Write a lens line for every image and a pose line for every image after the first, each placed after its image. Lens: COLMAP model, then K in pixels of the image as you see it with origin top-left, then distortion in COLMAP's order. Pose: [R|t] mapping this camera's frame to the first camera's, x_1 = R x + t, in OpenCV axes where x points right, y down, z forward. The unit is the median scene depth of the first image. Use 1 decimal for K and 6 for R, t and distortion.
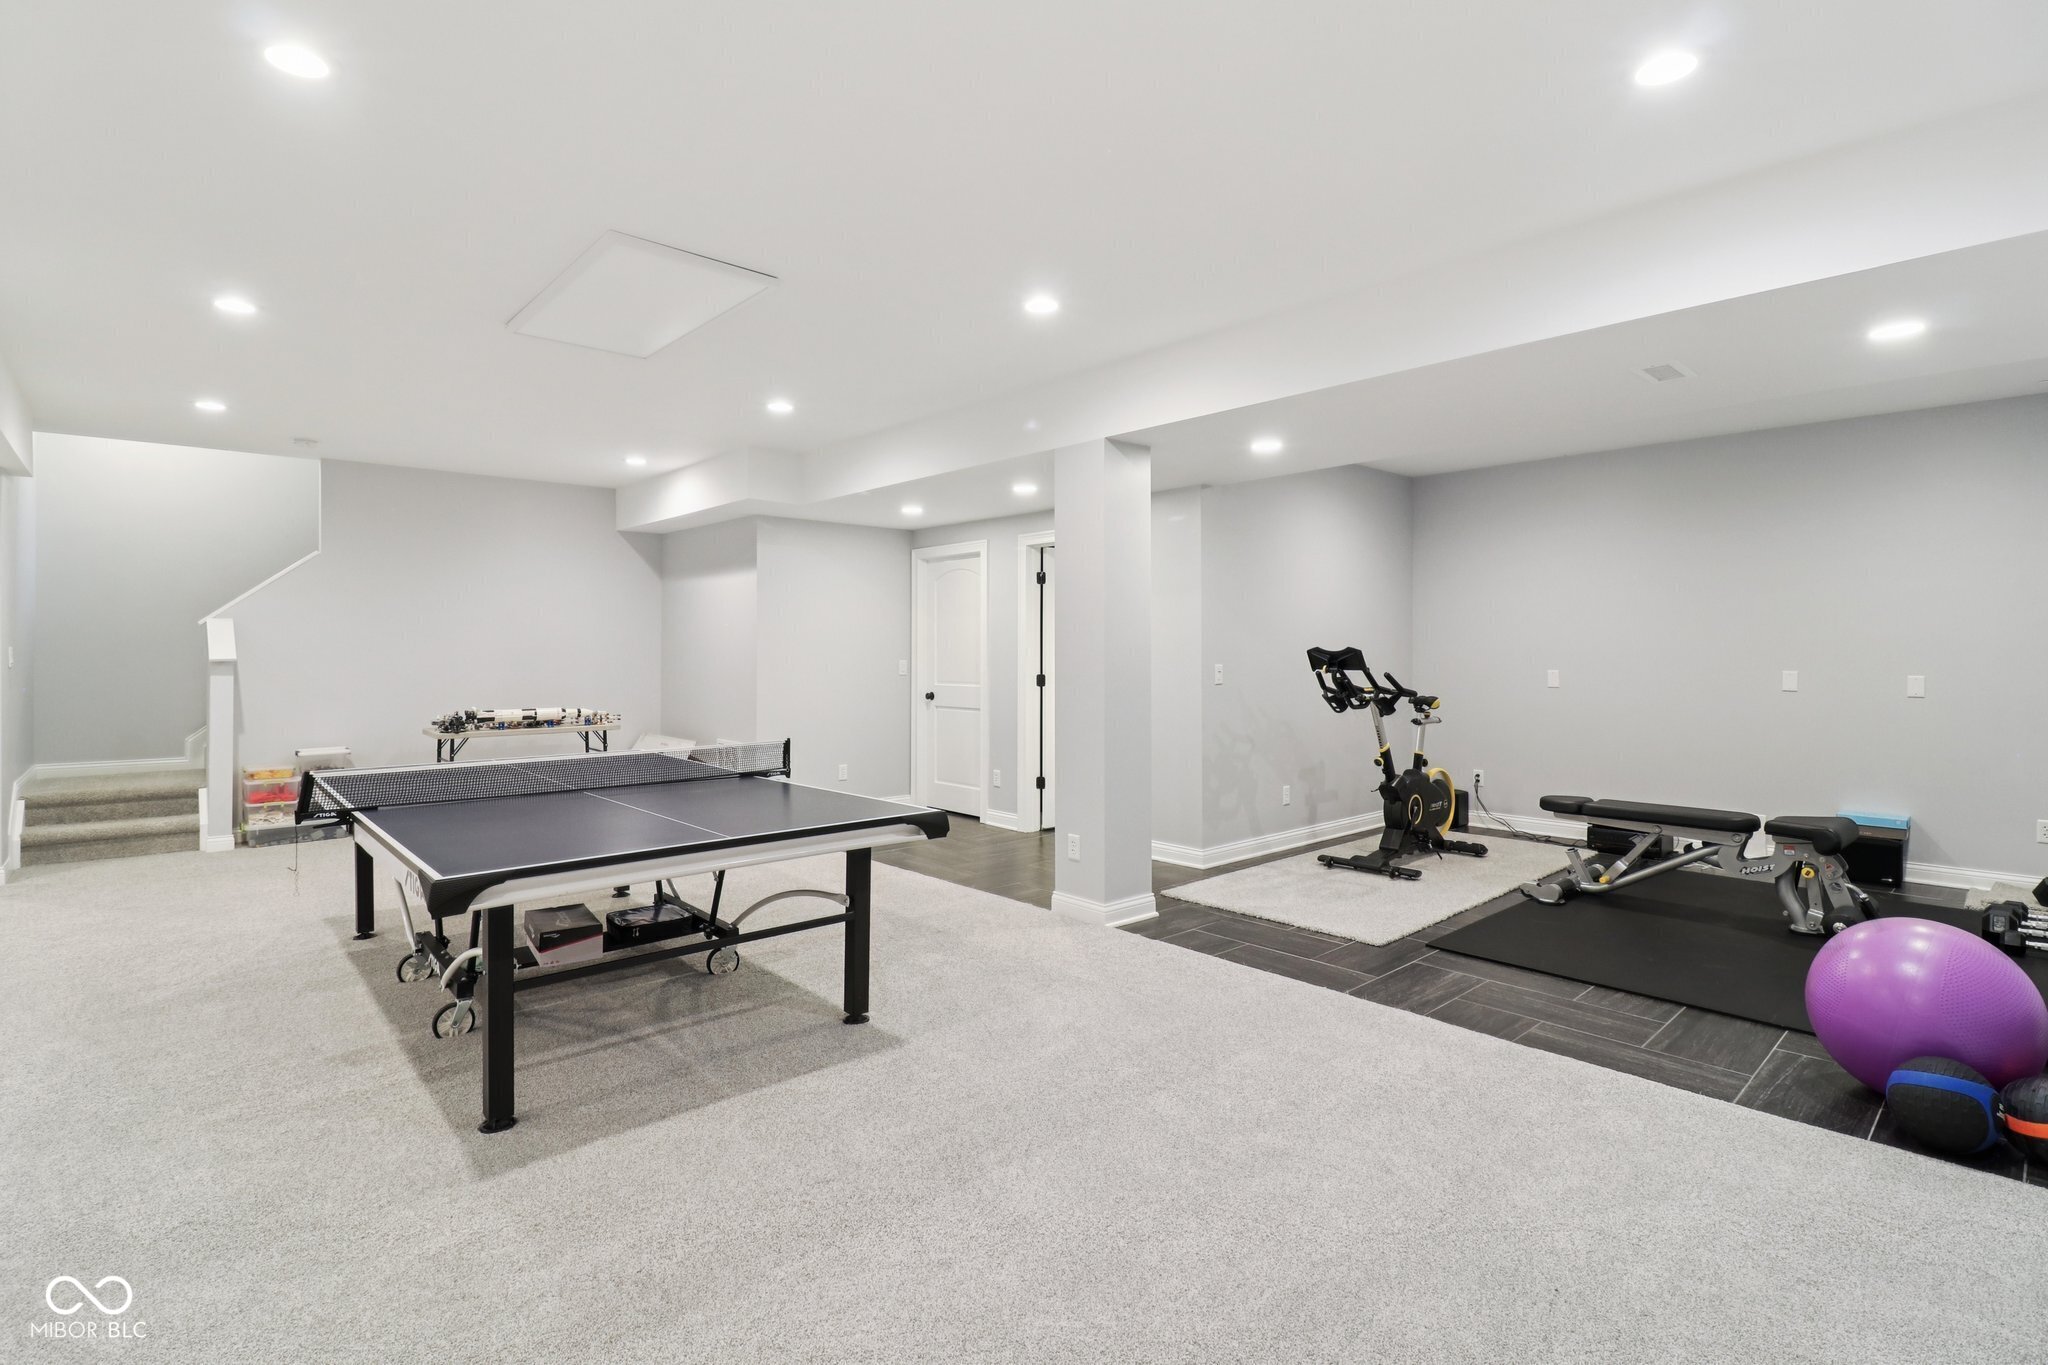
lens RADIAL K [[976.9, 0, 1024.6], [0, 976.9, 650.4], [0, 0, 1]] dist [0.009988, 0.000396]
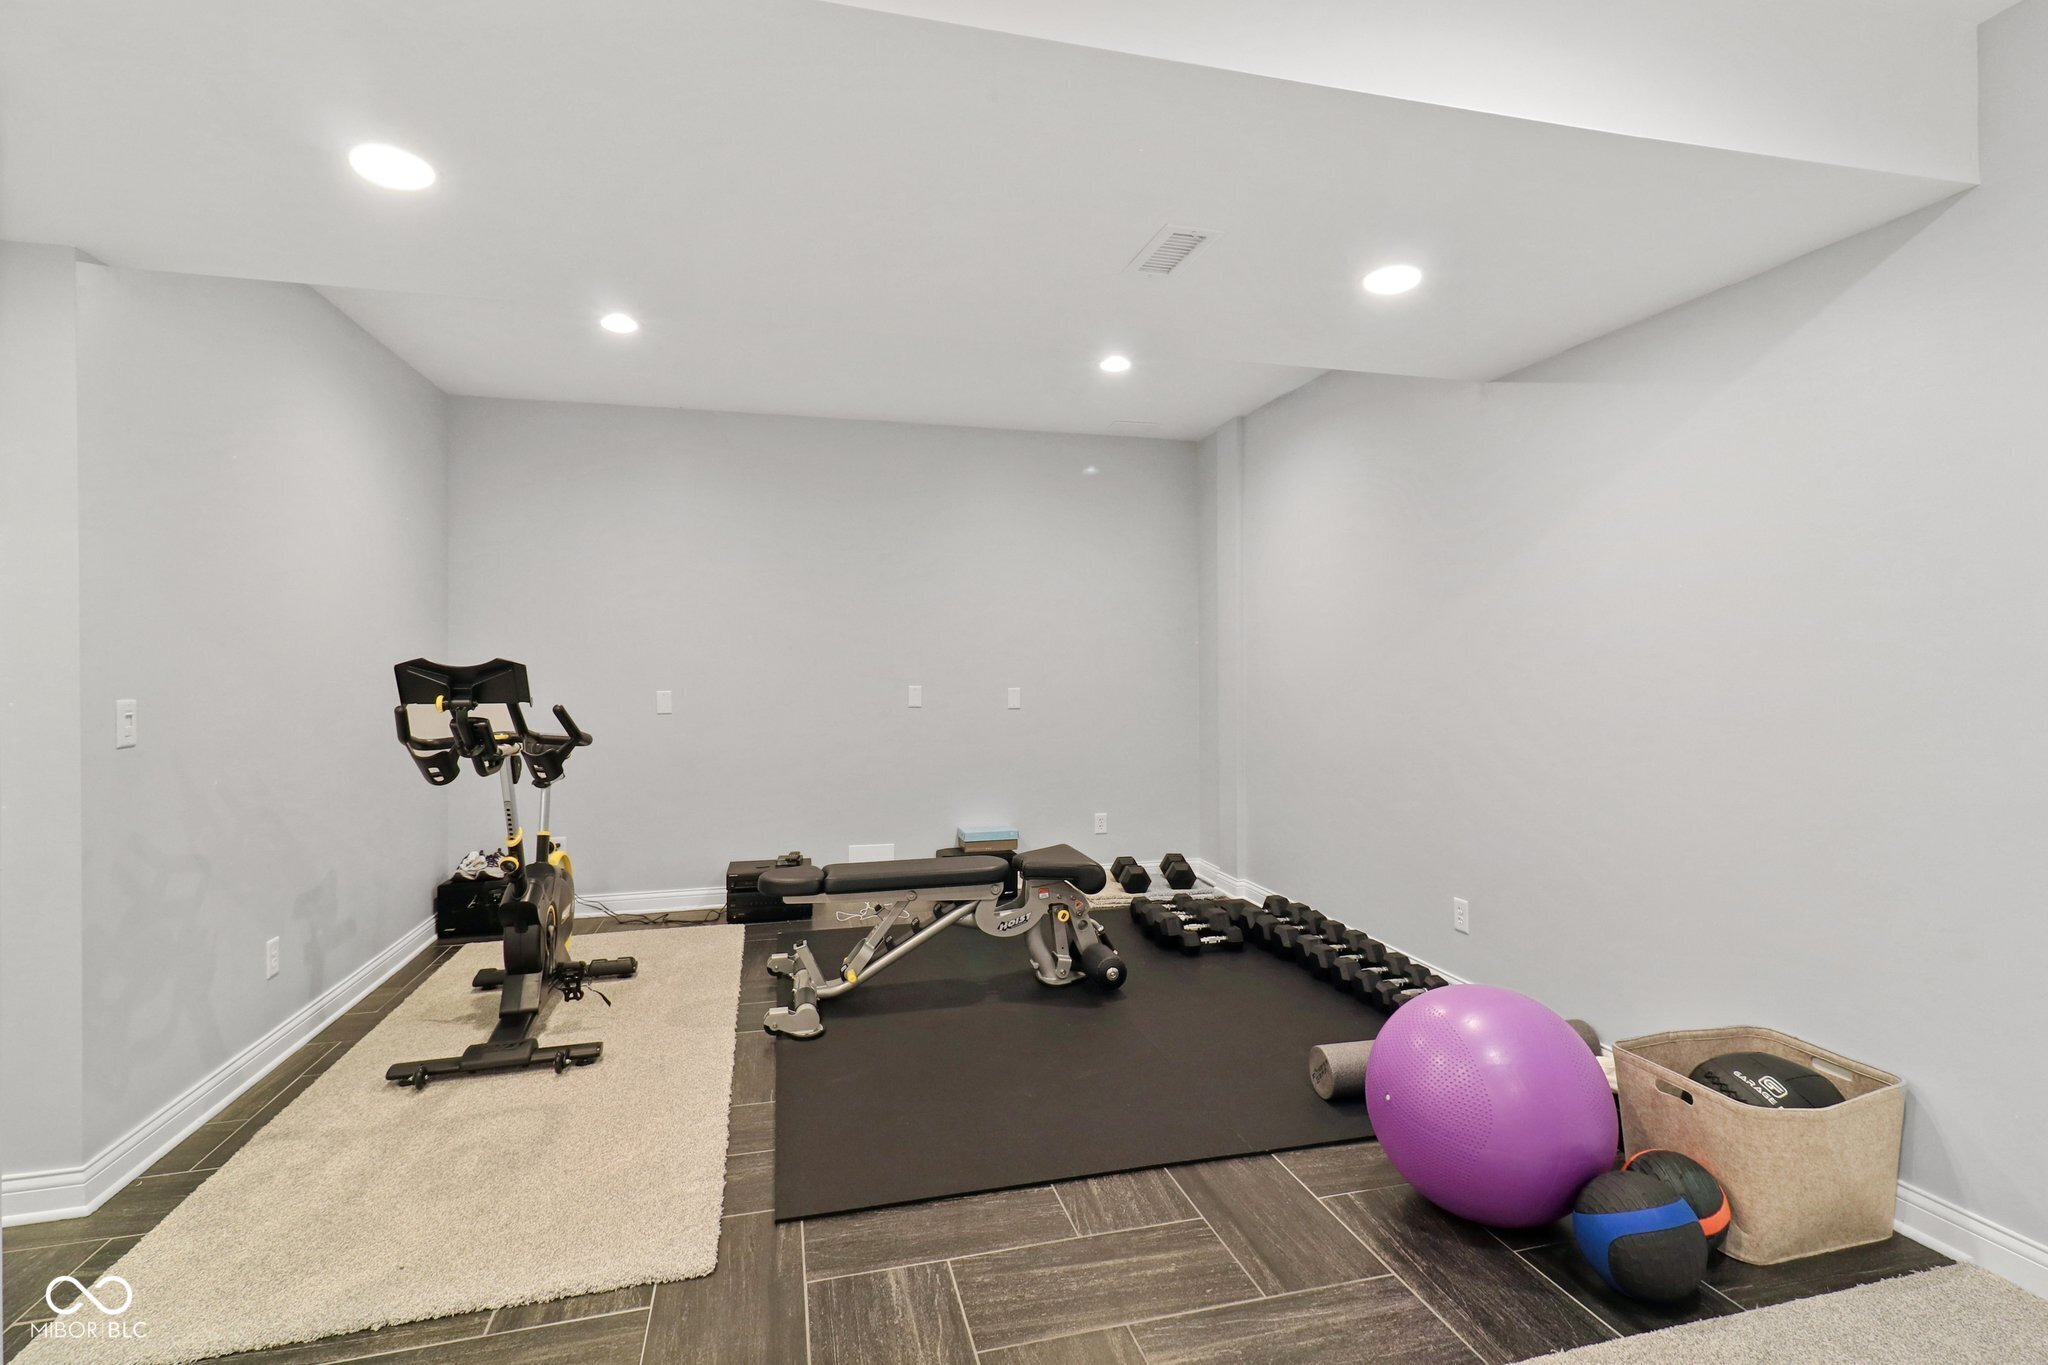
lens RADIAL K [[967.6, 0, 1024.0], [0, 967.6, 682.5], [0, 0, 1]] dist [0.002469, -0.000068]
pose [[0.453373, -0.018547, 0.891128, 0.007083], [-0.000708, 0.999776, 0.021168, -0.001842], [-0.891320, -0.010228, 0.453258, 0.529212]]
